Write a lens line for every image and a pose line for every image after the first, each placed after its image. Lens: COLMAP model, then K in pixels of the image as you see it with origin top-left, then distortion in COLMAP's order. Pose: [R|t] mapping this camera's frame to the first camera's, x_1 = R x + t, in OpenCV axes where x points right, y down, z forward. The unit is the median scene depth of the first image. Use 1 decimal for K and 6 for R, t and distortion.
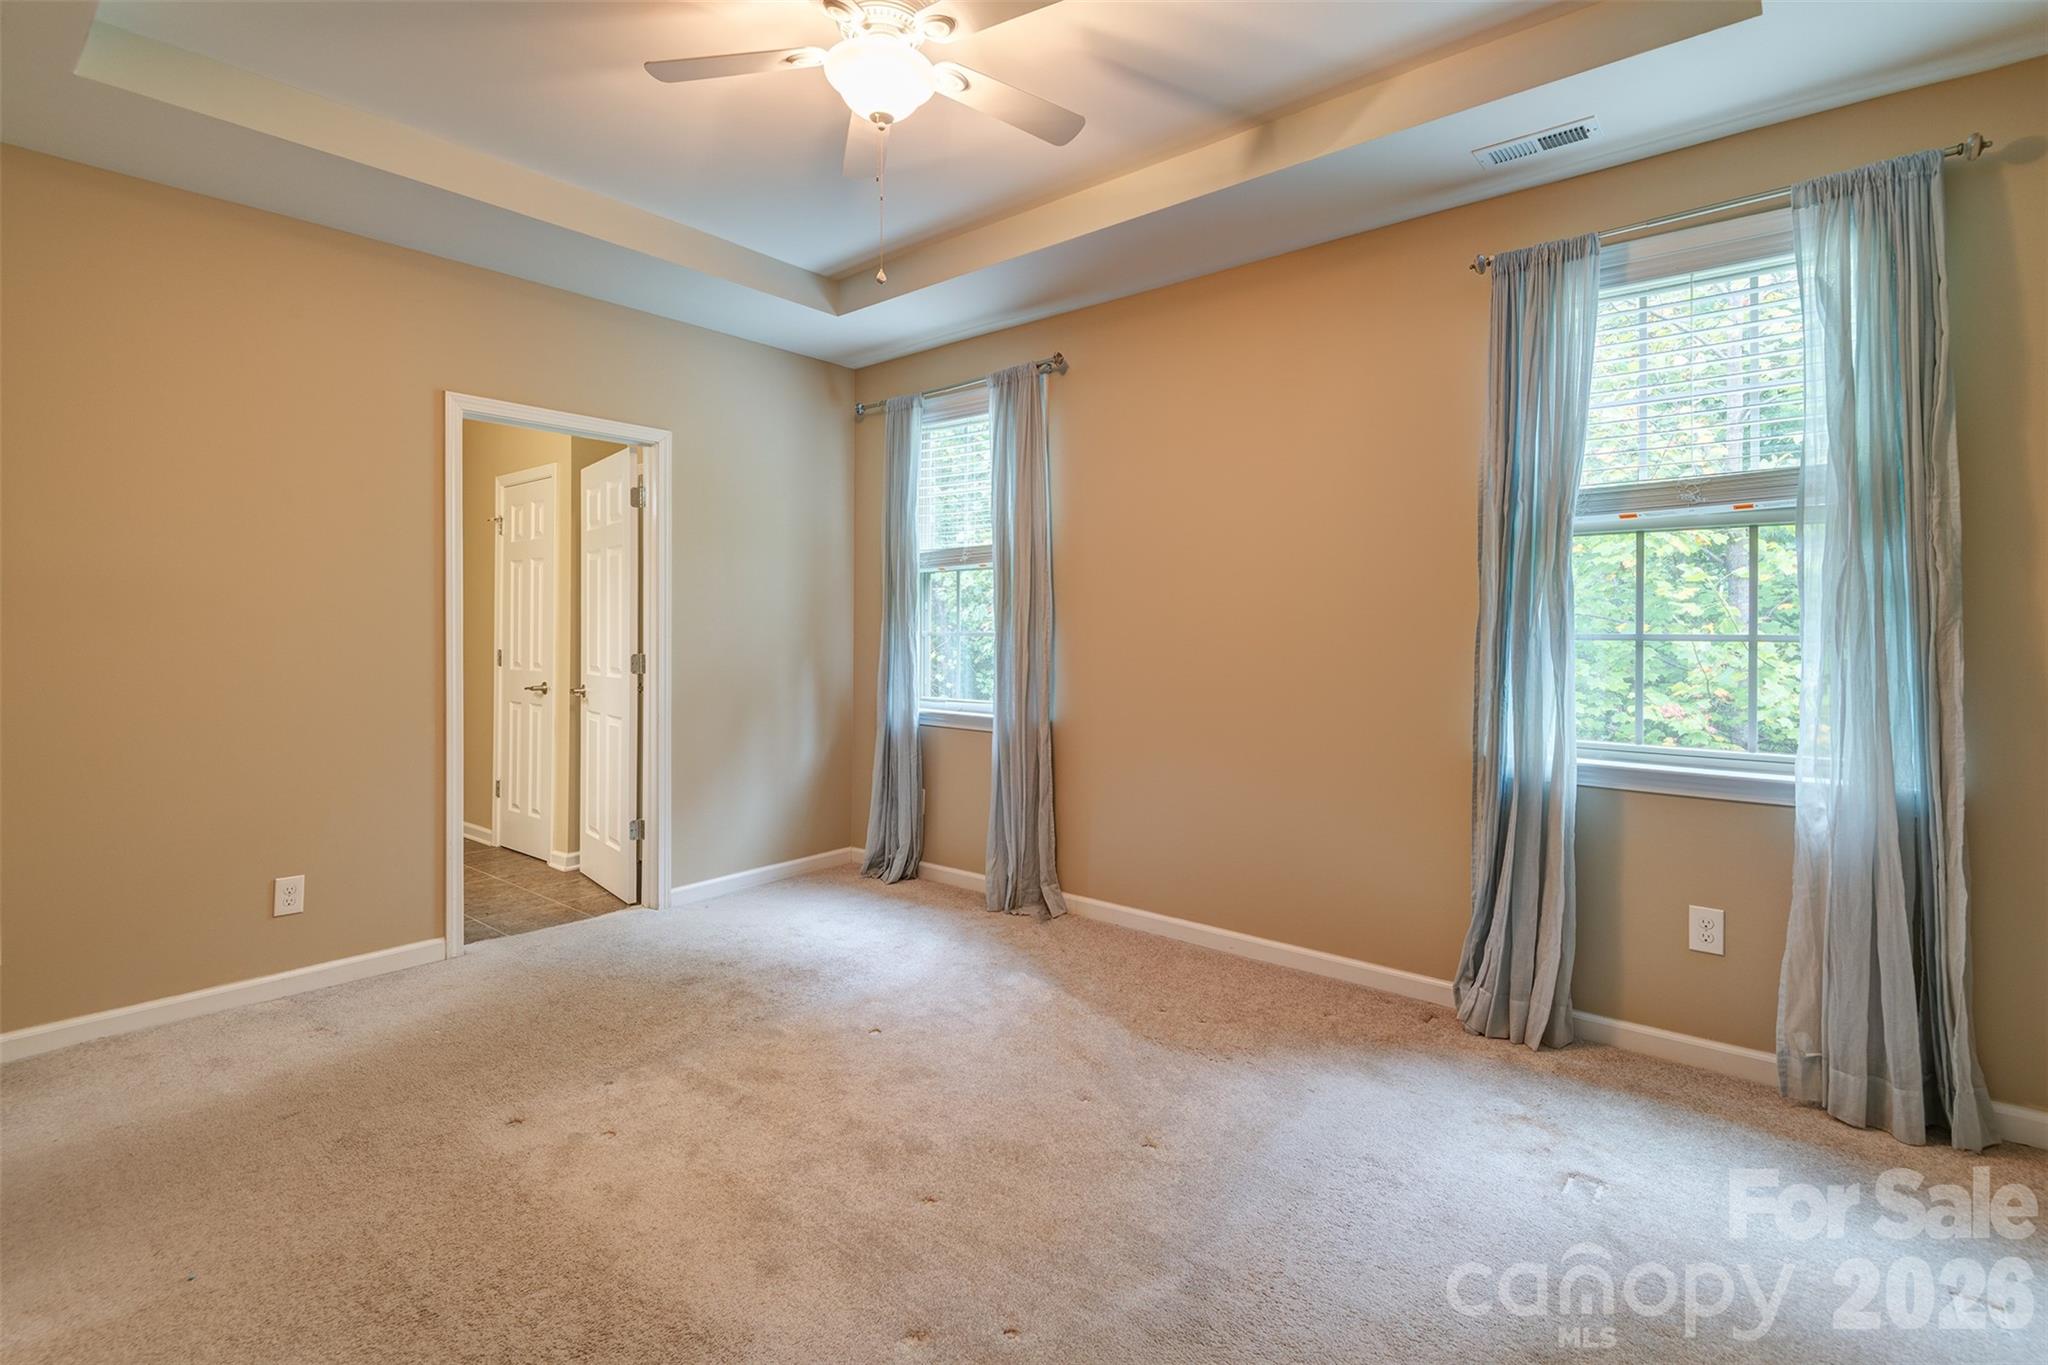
lens RADIAL K [[950.5, 0, 1106.1], [0, 950.5, 680.3], [0, 0, 1]] dist [-0.039588, 0.000572]
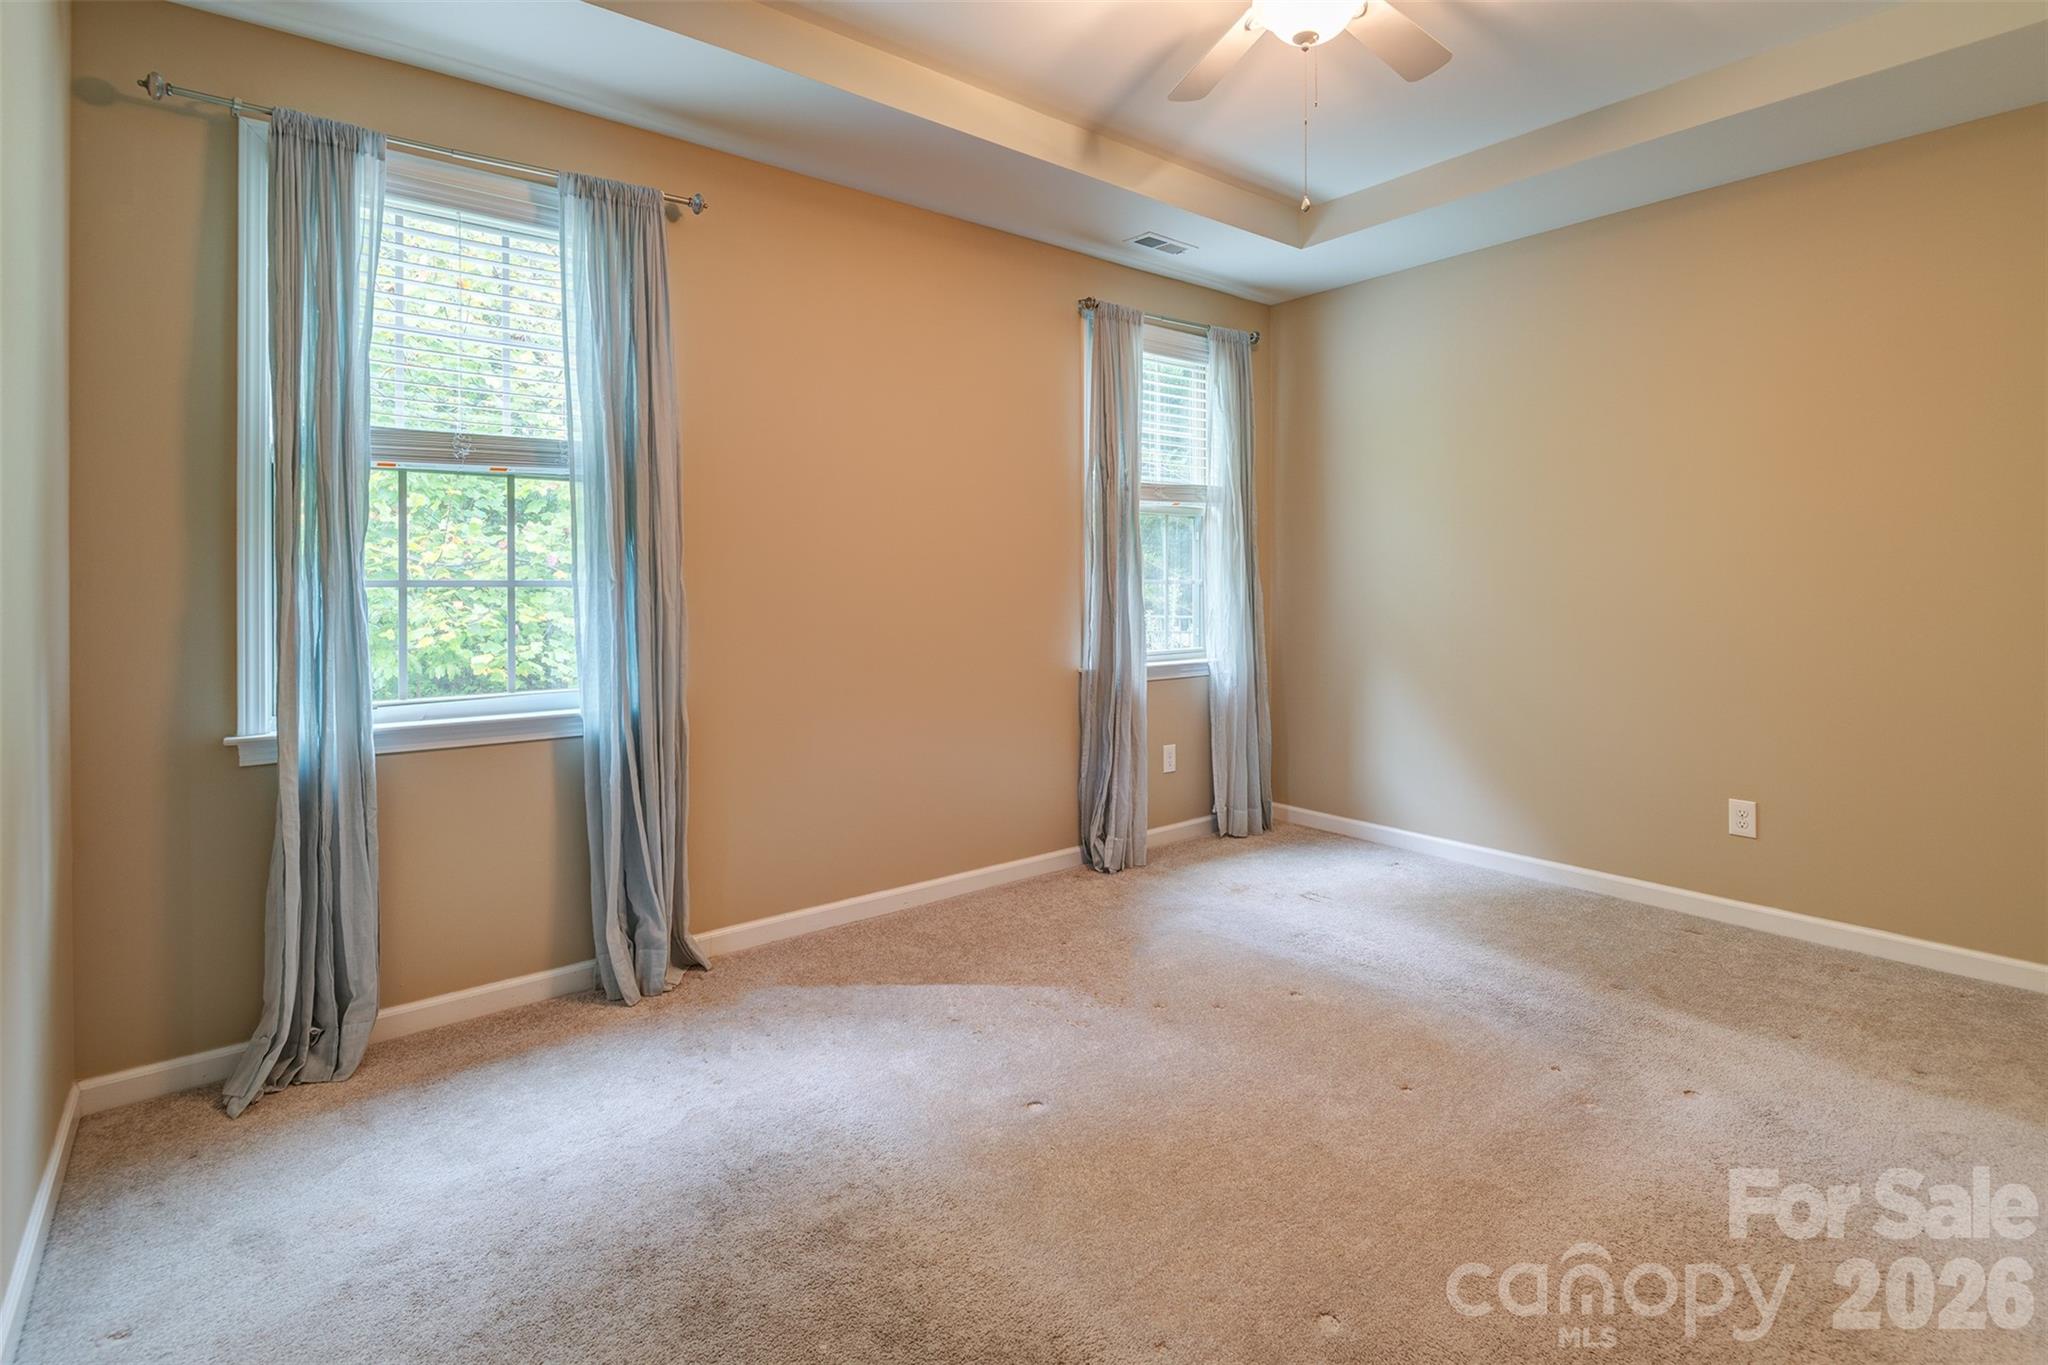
lens RADIAL K [[960.1, 0, 1020.7], [0, 960.1, 615.2], [0, 0, 1]] dist [0.030712, -0.023780]
pose [[0.228602, -0.038884, 0.972743, -0.701779], [0.050389, 0.998335, 0.028066, -0.030643], [-0.972215, 0.042599, 0.230180, 0.574360]]
